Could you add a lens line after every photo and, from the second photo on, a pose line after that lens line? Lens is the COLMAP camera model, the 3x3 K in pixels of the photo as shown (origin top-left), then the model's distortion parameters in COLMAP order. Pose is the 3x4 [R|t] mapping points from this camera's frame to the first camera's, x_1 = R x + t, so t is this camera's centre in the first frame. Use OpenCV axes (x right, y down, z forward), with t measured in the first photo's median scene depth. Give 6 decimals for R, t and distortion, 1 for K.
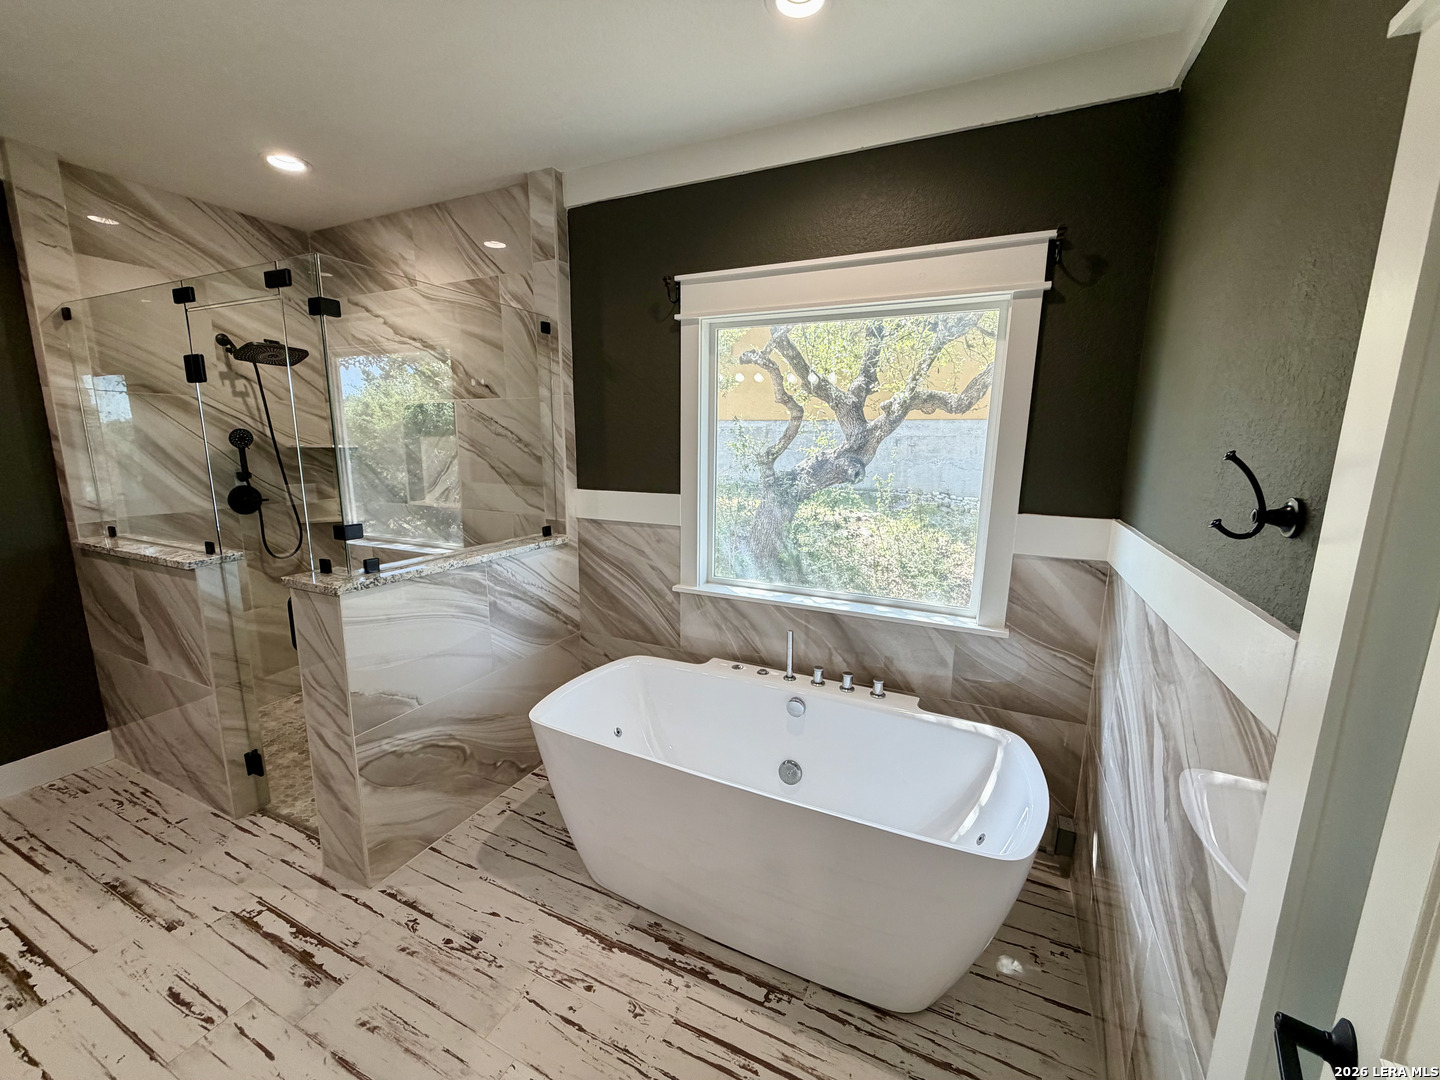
lens RADIAL K [[573.7, 0, 714.5], [0, 573.7, 541.1], [0, 0, 1]] dist [-0.002819, -0.000239]
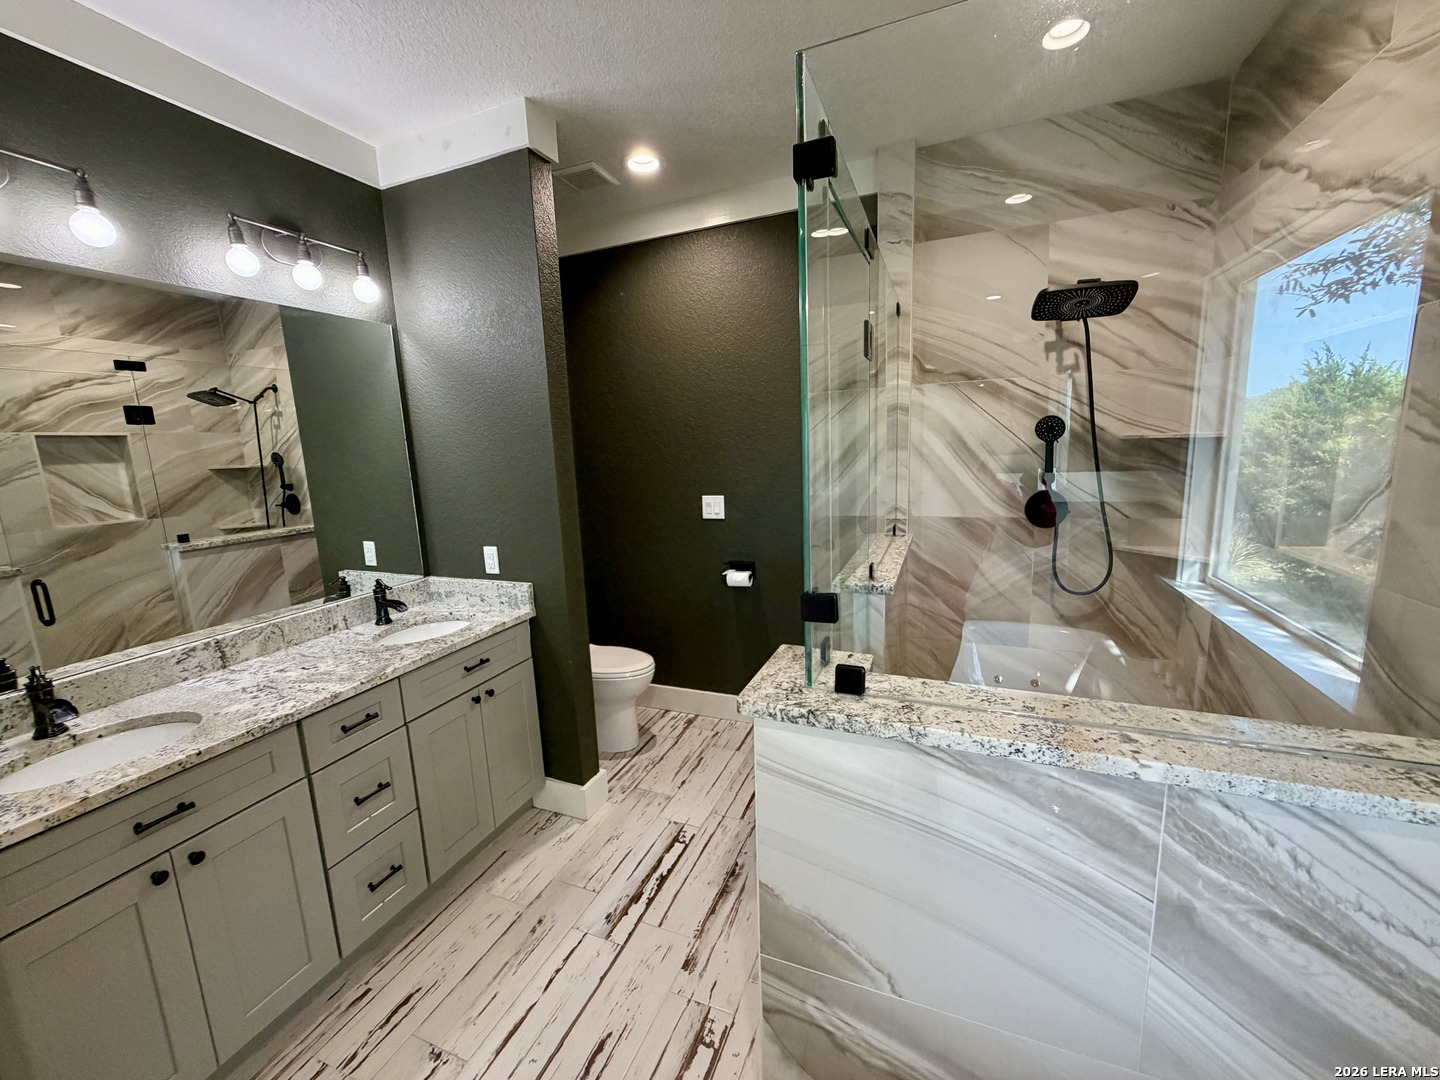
lens RADIAL K [[573.7, 0, 714.5], [0, 573.7, 541.1], [0, 0, 1]] dist [-0.002819, -0.000239]
pose [[0.048132, 0.156364, -0.986526, -0.092278], [-0.138759, 0.979141, 0.148424, -0.096907], [0.989156, 0.129745, 0.068825, 0.603866]]
